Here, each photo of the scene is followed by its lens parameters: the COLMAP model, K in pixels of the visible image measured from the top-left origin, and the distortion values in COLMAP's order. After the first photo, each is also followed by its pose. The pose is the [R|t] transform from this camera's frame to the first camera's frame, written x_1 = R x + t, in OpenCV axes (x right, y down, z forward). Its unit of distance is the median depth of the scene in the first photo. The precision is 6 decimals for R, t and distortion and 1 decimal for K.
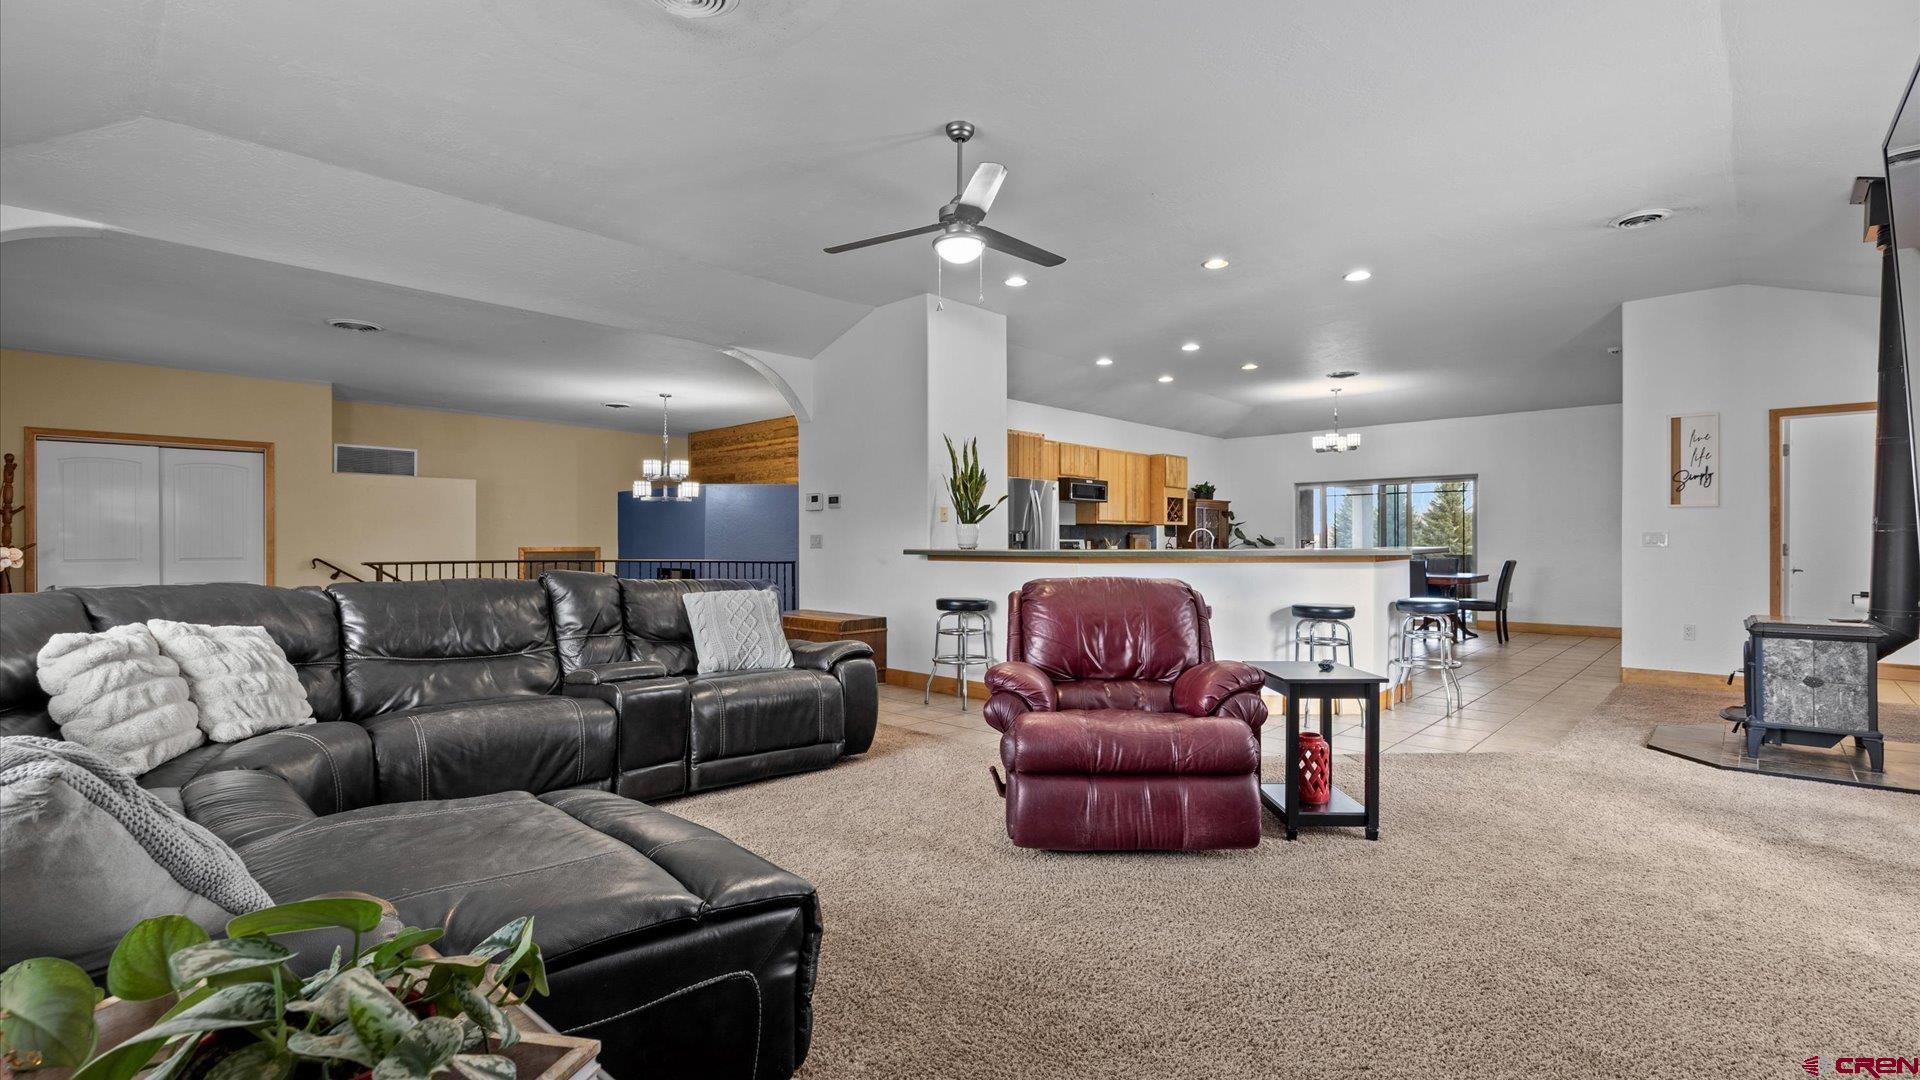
lens RADIAL K [[843.0, 0, 966.7], [0, 843.0, 538.5], [0, 0, 1]] dist [-0.005211, 0.001200]
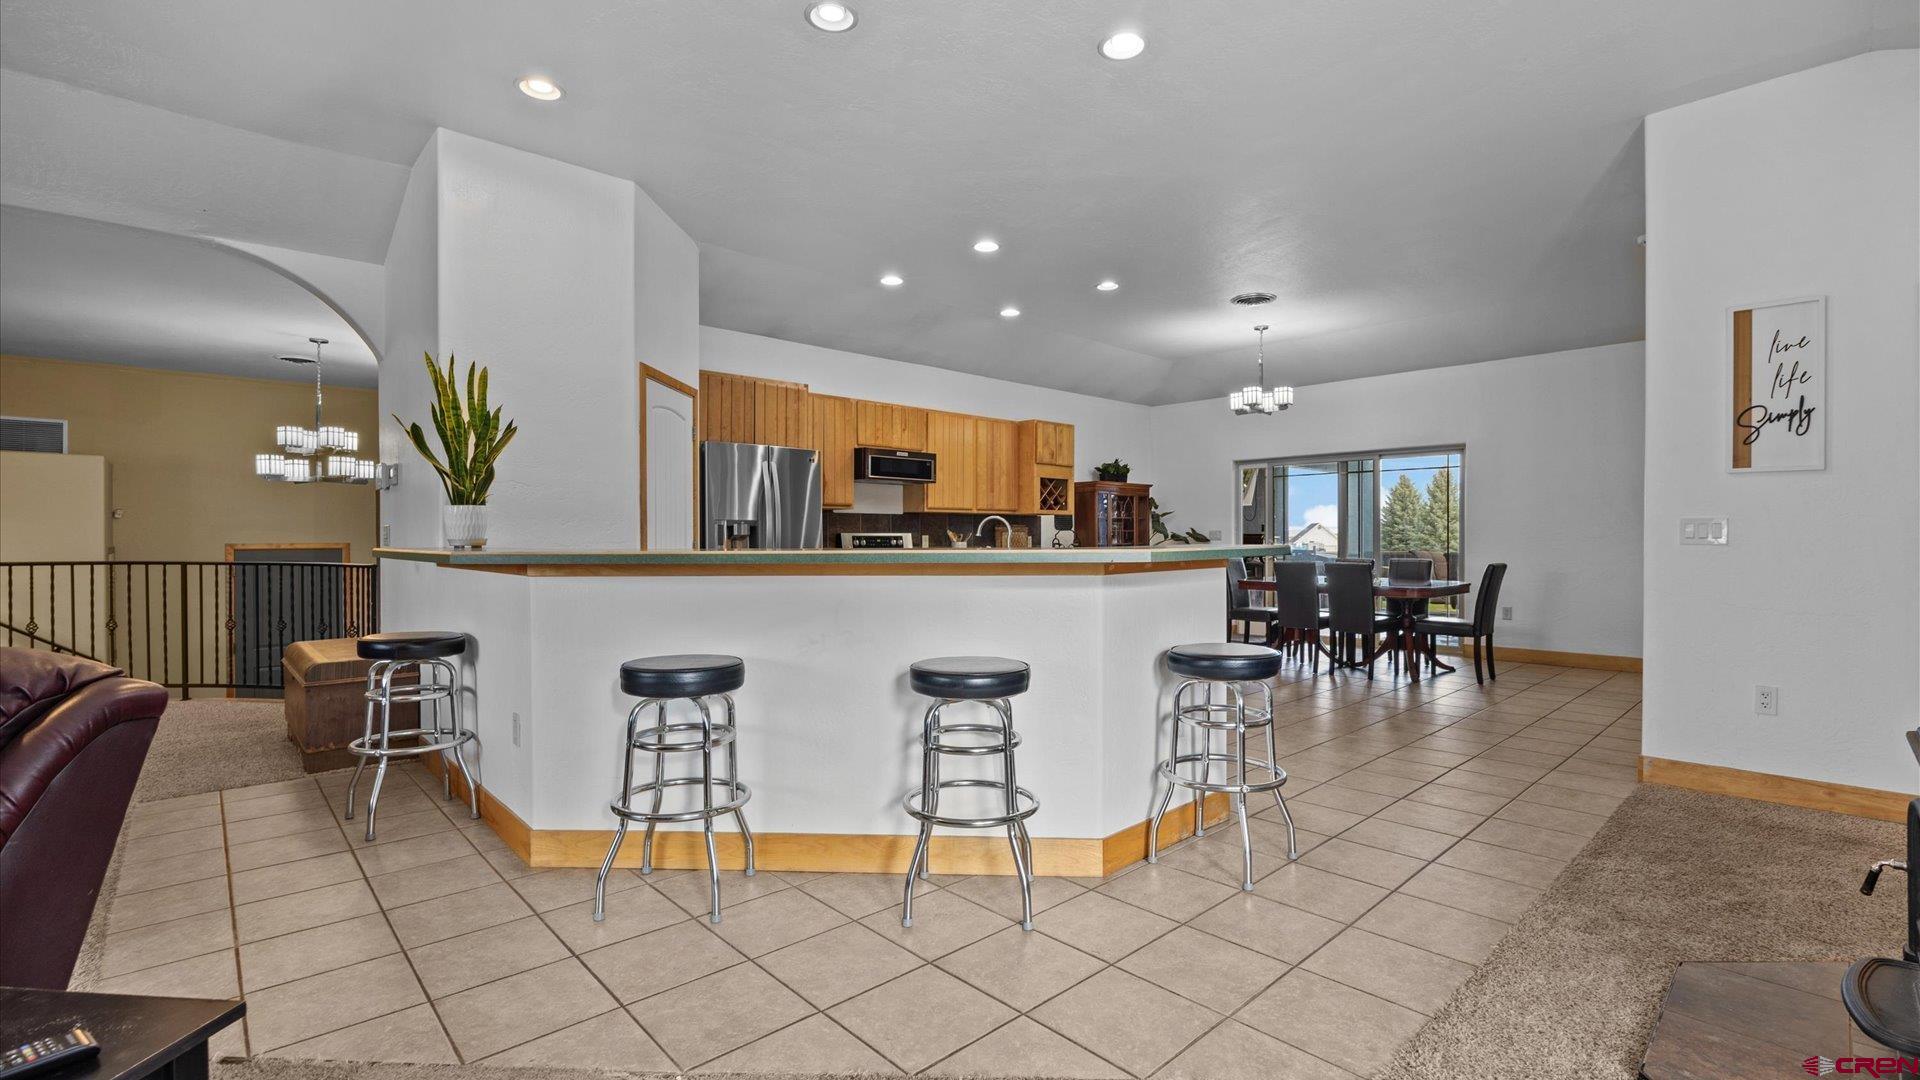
lens RADIAL K [[843.0, 0, 960.6], [0, 843.0, 538.4], [0, 0, 1]] dist [-0.005211, 0.001200]
pose [[0.998143, -0.000238, -0.060918, 0.227070], [0.000575, 0.999985, 0.005518, 0.001258], [0.060916, -0.005543, 0.998128, 0.259874]]
